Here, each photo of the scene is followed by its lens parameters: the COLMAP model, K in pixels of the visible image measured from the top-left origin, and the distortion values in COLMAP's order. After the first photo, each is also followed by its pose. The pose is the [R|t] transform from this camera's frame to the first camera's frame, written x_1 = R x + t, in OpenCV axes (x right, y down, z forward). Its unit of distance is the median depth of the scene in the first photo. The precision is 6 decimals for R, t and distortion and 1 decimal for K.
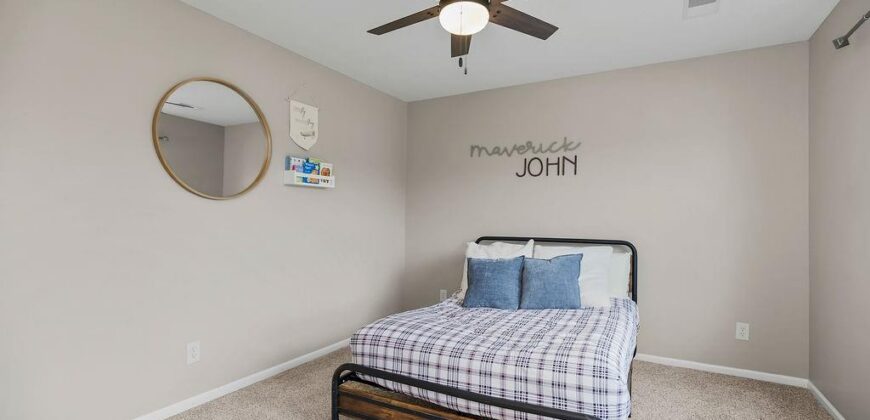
lens RADIAL K [[399.9, 0, 436.3], [0, 399.9, 214.5], [0, 0, 1]] dist [-0.000702, 0.000117]
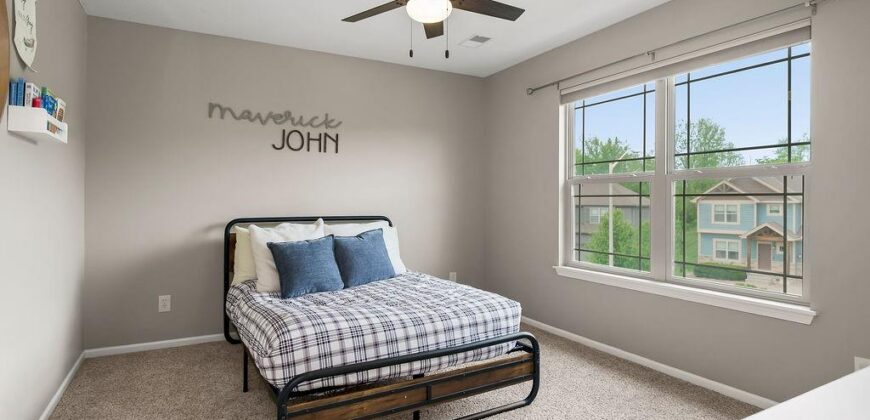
lens RADIAL K [[468.8, 0, 434.8], [0, 468.8, 206.9], [0, 0, 1]] dist [-0.007981, -0.000709]
pose [[0.531412, -0.017427, 0.846934, -0.507282], [-0.002738, 0.999748, 0.022289, 0.008594], [-0.847109, -0.014164, 0.531230, 0.162271]]
